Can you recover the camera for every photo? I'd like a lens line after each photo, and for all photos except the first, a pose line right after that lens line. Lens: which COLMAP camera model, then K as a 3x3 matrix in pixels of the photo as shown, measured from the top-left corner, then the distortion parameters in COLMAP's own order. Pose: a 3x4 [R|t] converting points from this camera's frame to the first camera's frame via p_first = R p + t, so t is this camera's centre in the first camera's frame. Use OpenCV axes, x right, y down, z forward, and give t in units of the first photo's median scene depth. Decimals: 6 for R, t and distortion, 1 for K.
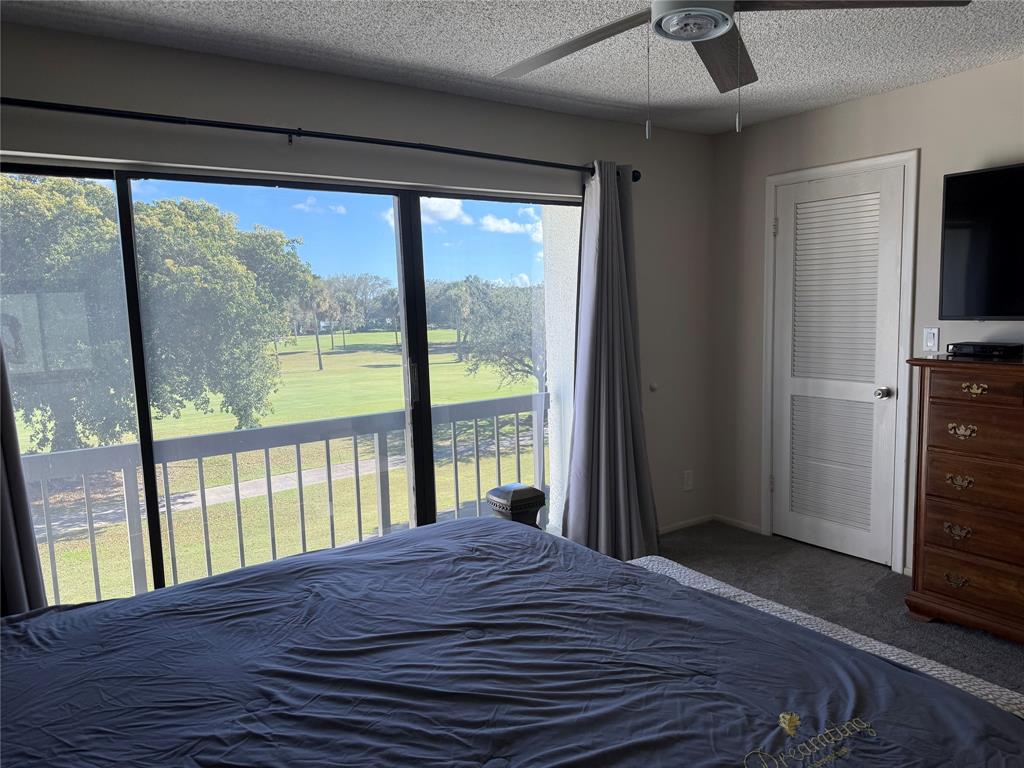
lens RADIAL K [[727.9, 0, 518.5], [0, 727.9, 375.9], [0, 0, 1]] dist [0.094003, -0.095744]
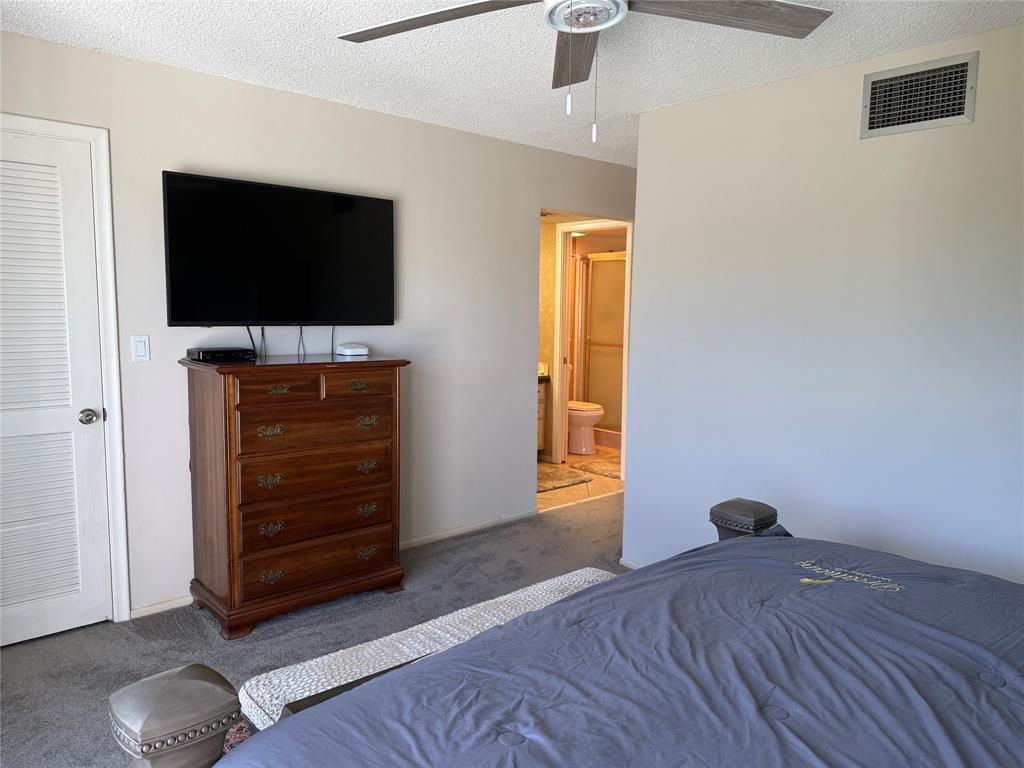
lens RADIAL K [[727.9, 0, 517.2], [0, 727.9, 375.6], [0, 0, 1]] dist [0.094003, -0.095744]
pose [[-0.115416, -0.078228, 0.990232, -0.393964], [0.087763, 0.992192, 0.088612, -0.056349], [-0.989433, 0.097133, -0.107649, 0.651208]]
